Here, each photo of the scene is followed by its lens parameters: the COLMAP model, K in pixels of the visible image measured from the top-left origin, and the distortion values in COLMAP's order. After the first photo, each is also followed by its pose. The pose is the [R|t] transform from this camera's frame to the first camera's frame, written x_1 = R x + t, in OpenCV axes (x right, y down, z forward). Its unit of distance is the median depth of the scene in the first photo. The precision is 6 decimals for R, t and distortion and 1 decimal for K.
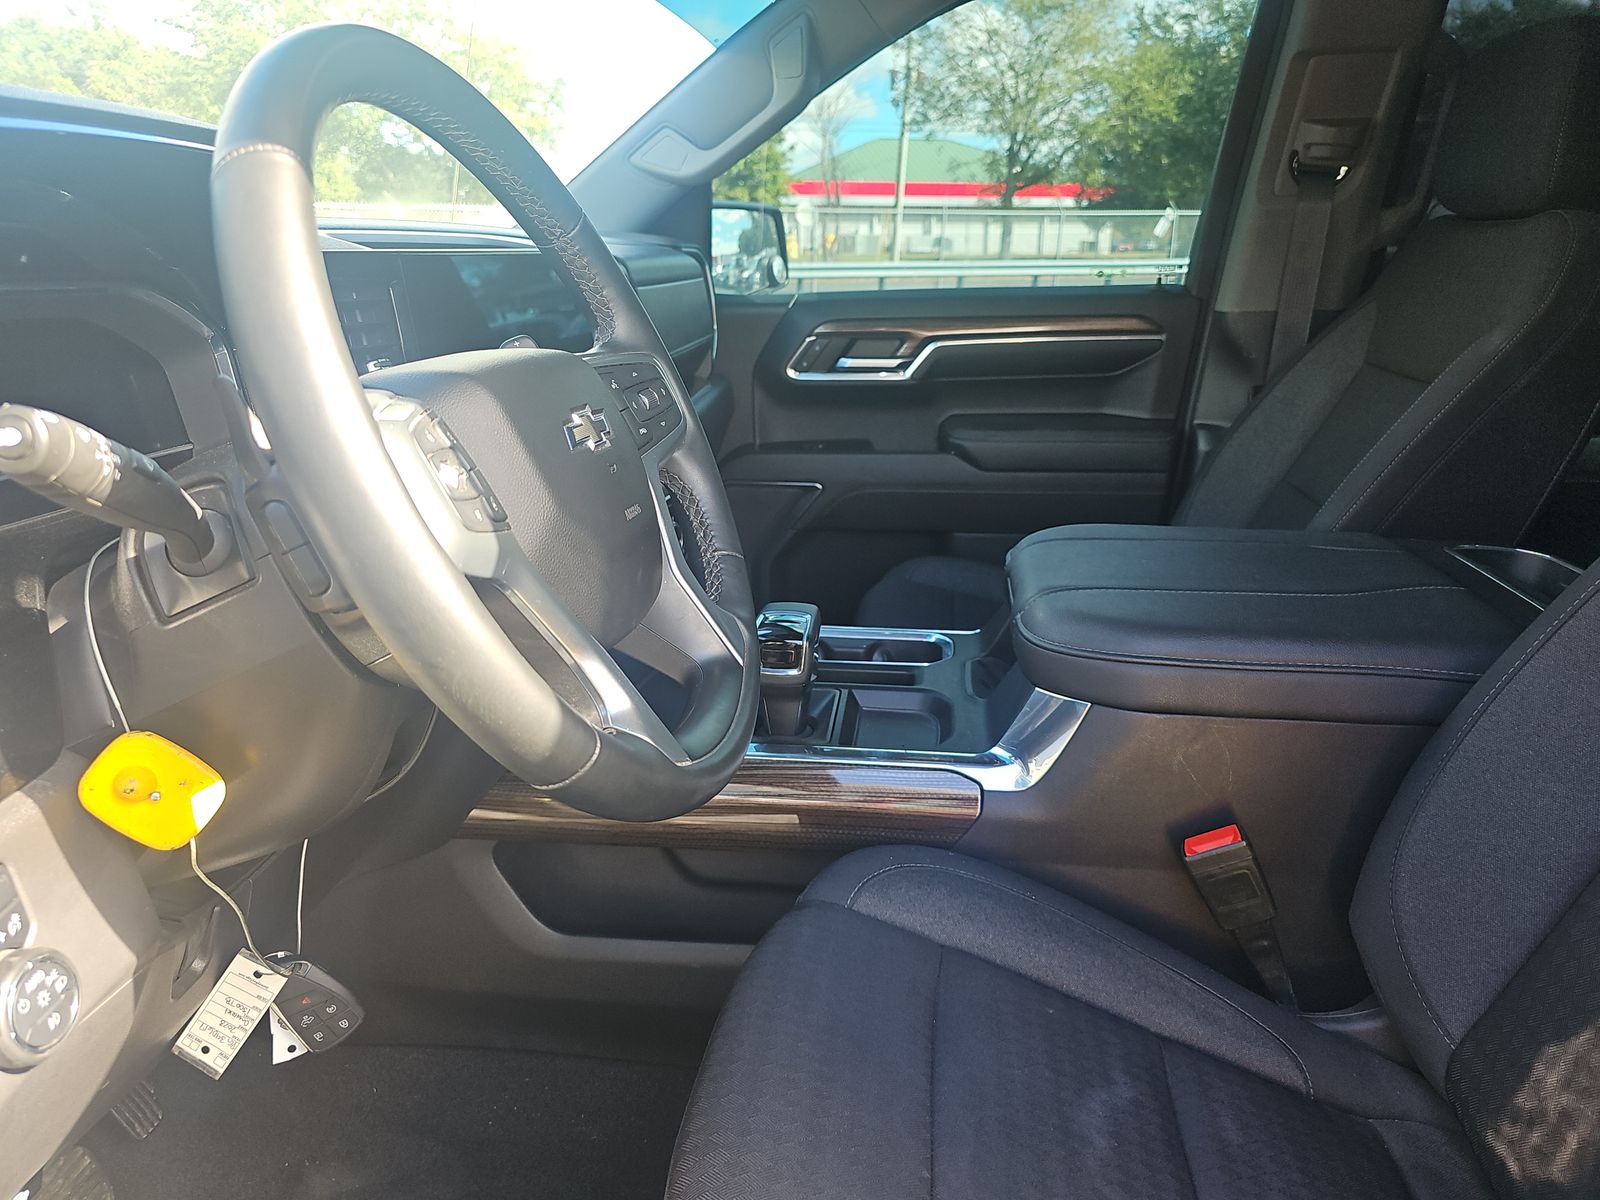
lens RADIAL K [[1097.4, 0, 817.7], [0, 1097.4, 578.3], [0, 0, 1]] dist [0.051127, -0.055985]
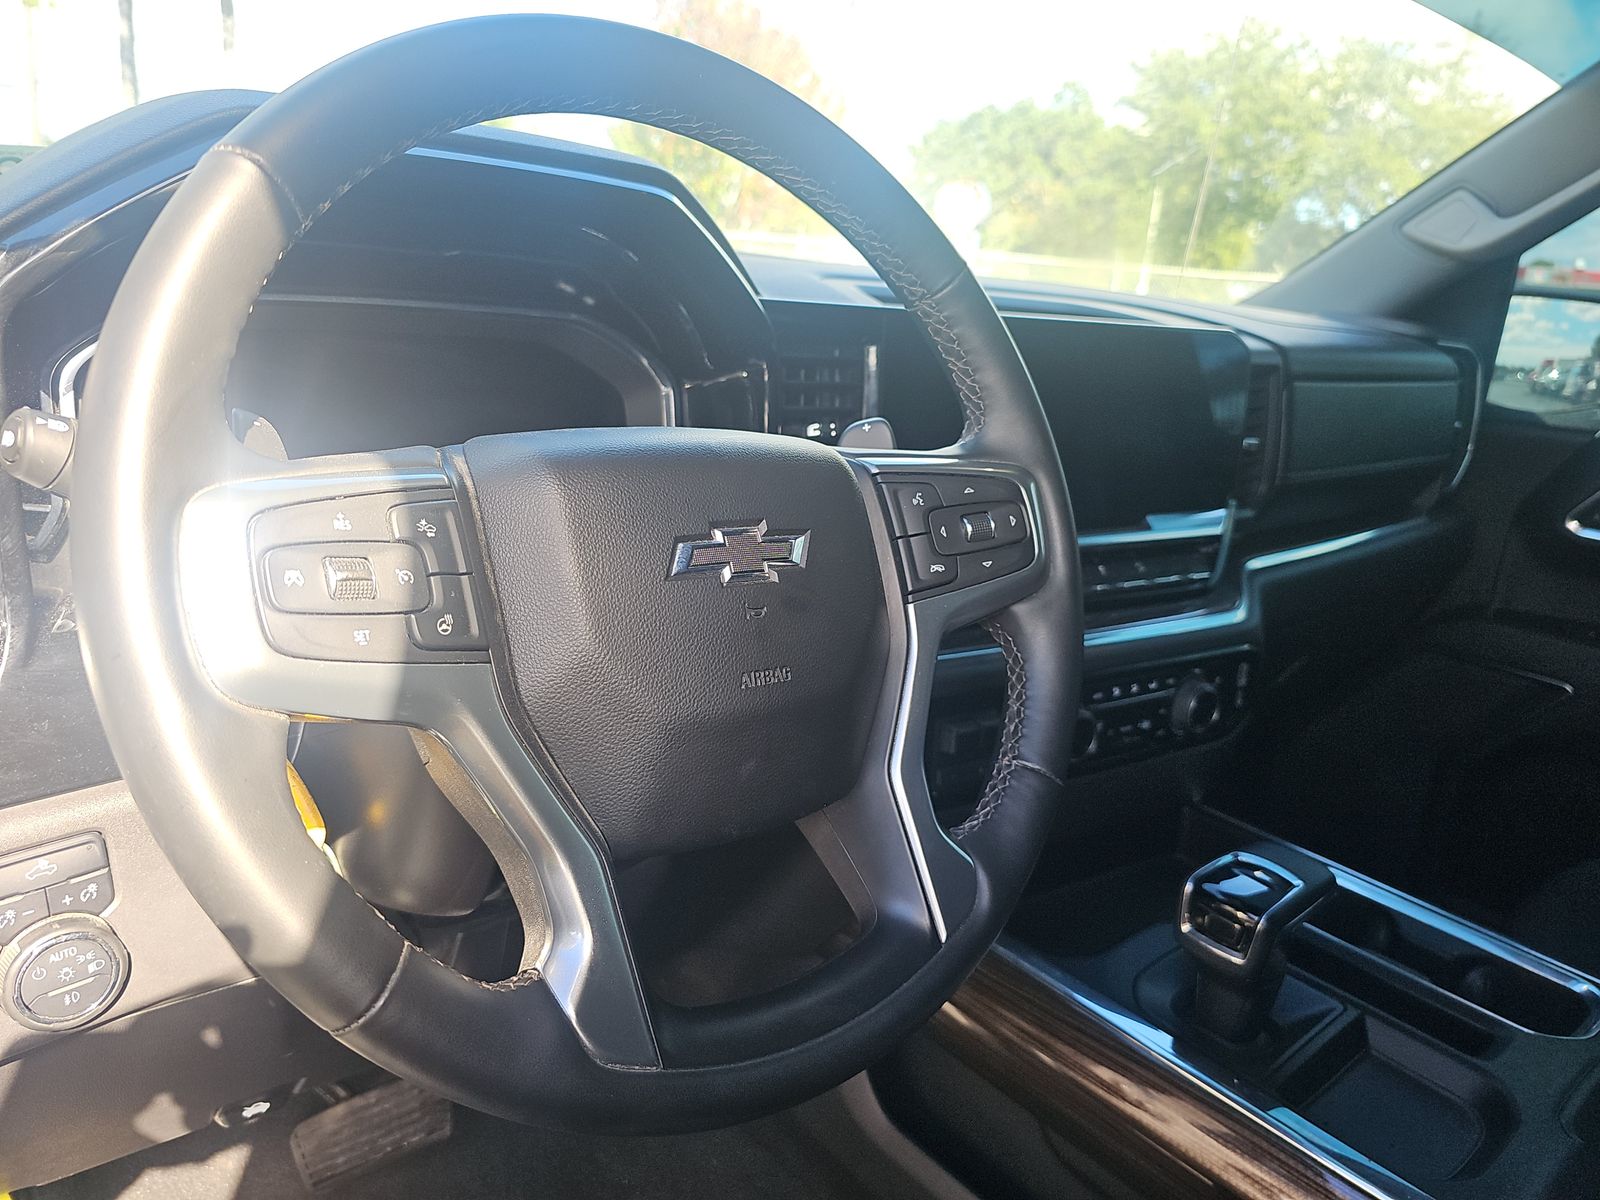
lens RADIAL K [[1097.4, 0, 817.7], [0, 1097.4, 578.3], [0, 0, 1]] dist [0.051127, -0.055985]
pose [[0.725231, 0.236459, -0.646628, 0.094455], [-0.274033, 0.960715, 0.043970, -0.051424], [0.631622, 0.145308, 0.761537, 0.149281]]
